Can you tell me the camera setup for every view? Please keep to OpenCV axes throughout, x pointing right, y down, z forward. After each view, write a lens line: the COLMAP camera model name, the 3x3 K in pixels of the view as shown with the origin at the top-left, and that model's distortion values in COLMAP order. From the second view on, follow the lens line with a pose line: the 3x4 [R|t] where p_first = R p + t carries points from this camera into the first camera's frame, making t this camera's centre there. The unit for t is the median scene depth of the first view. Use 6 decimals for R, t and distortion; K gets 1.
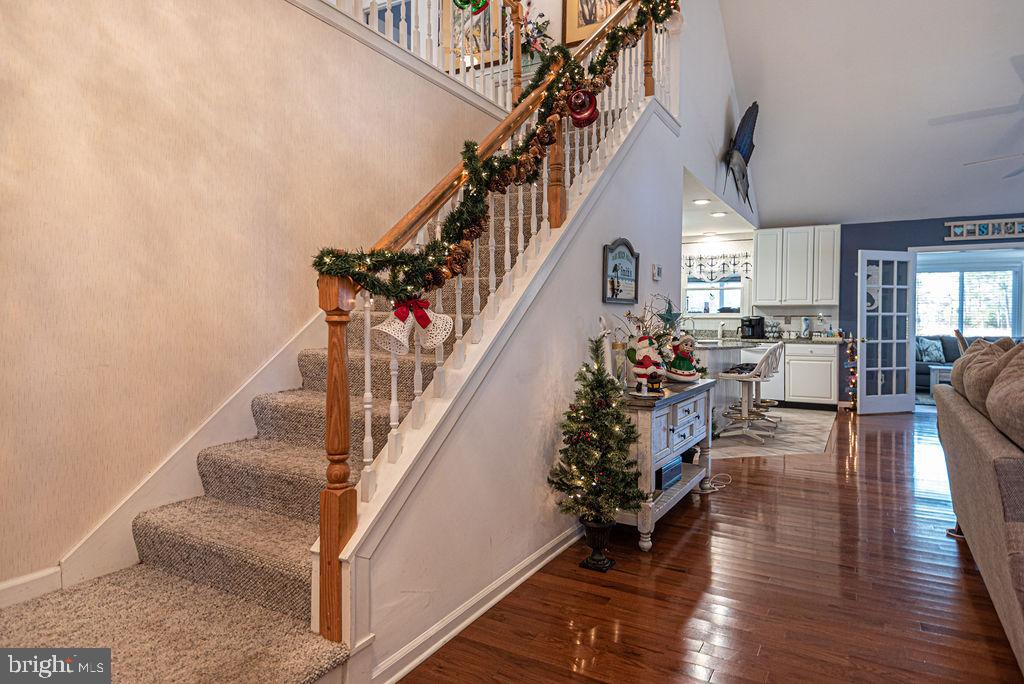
lens RADIAL K [[615.7, 0, 519.5], [0, 615.7, 327.2], [0, 0, 1]] dist [0.017976, 0.001075]
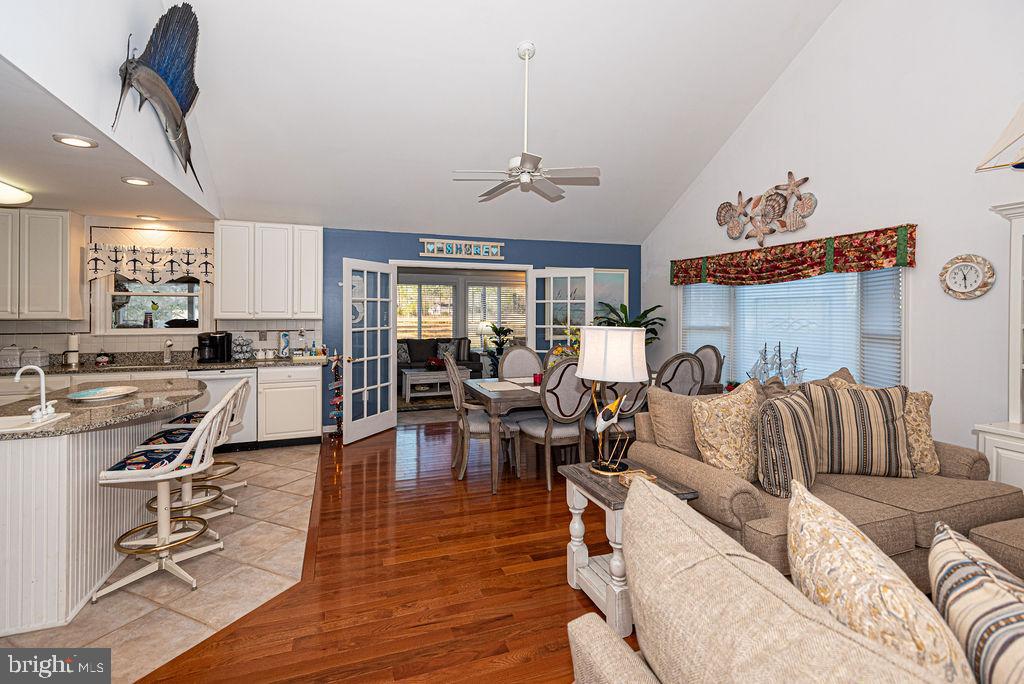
lens RADIAL K [[470.6, 0, 509.7], [0, 470.6, 314.2], [0, 0, 1]] dist [0.021172, -0.010644]
pose [[0.657346, -0.006672, 0.753559, 0.190271], [0.010131, 0.999949, 0.000016, -0.040058], [-0.753521, 0.007624, 0.657380, 0.367671]]
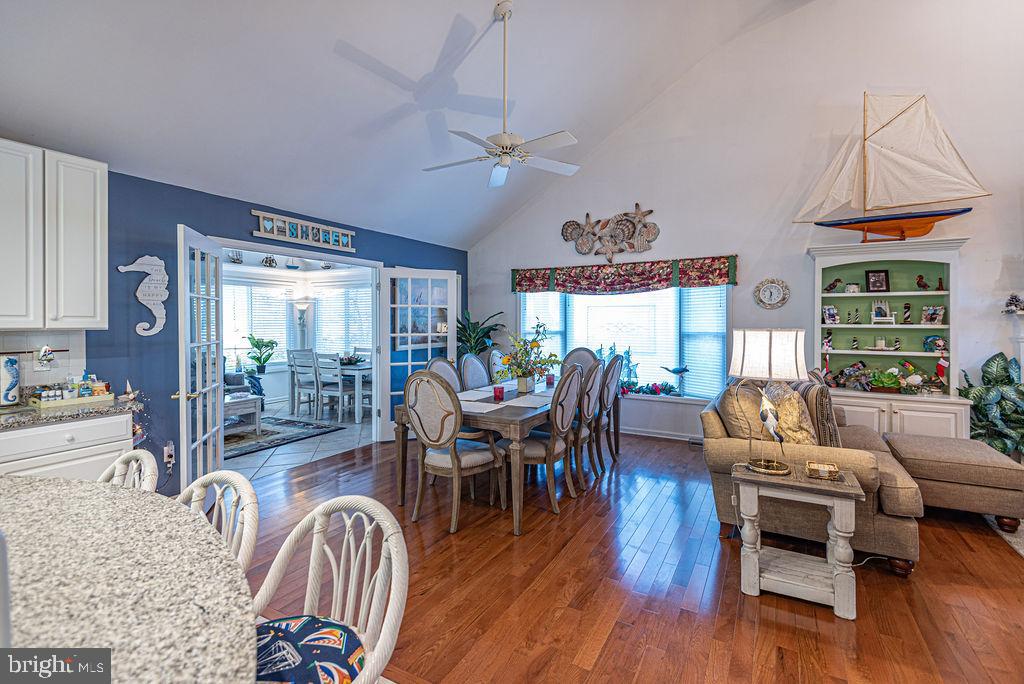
lens RADIAL K [[470.6, 0, 497.5], [0, 470.6, 323.0], [0, 0, 1]] dist [0.021172, -0.010644]
pose [[0.006862, -0.008043, 0.999944, 0.145389], [0.012107, 0.999895, 0.007960, -0.039795], [-0.999903, 0.012052, 0.006959, 0.699847]]
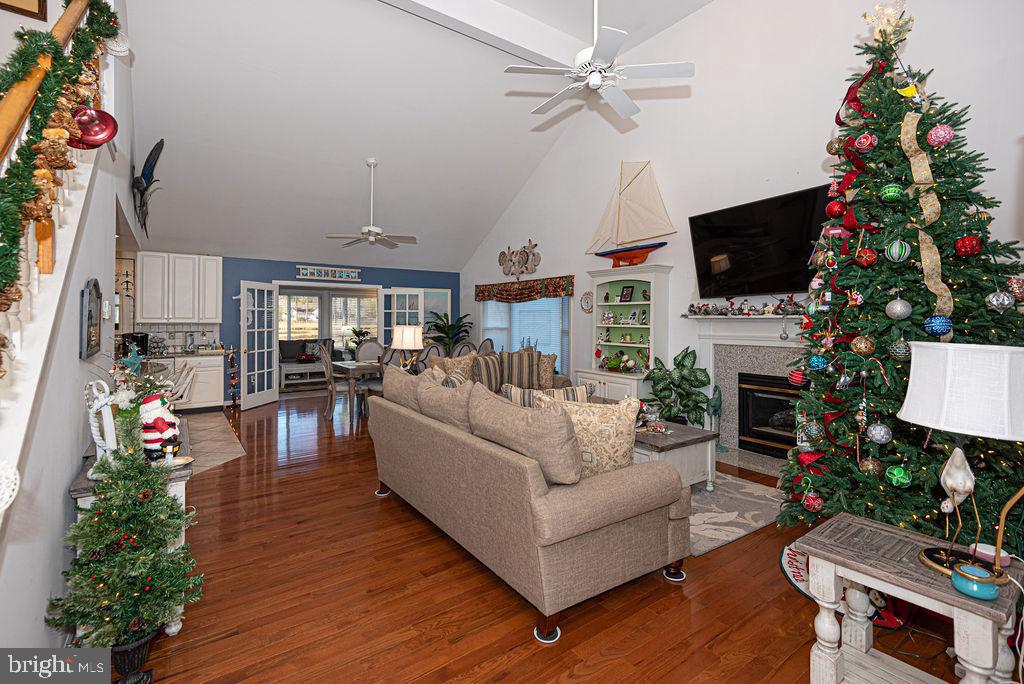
lens RADIAL K [[470.6, 0, 509.4], [0, 470.6, 319.5], [0, 0, 1]] dist [0.021172, -0.010644]
pose [[0.423977, -0.005144, 0.905659, -0.087856], [0.008587, 0.999962, 0.001660, -0.039981], [-0.905632, 0.007073, 0.424005, 0.096256]]
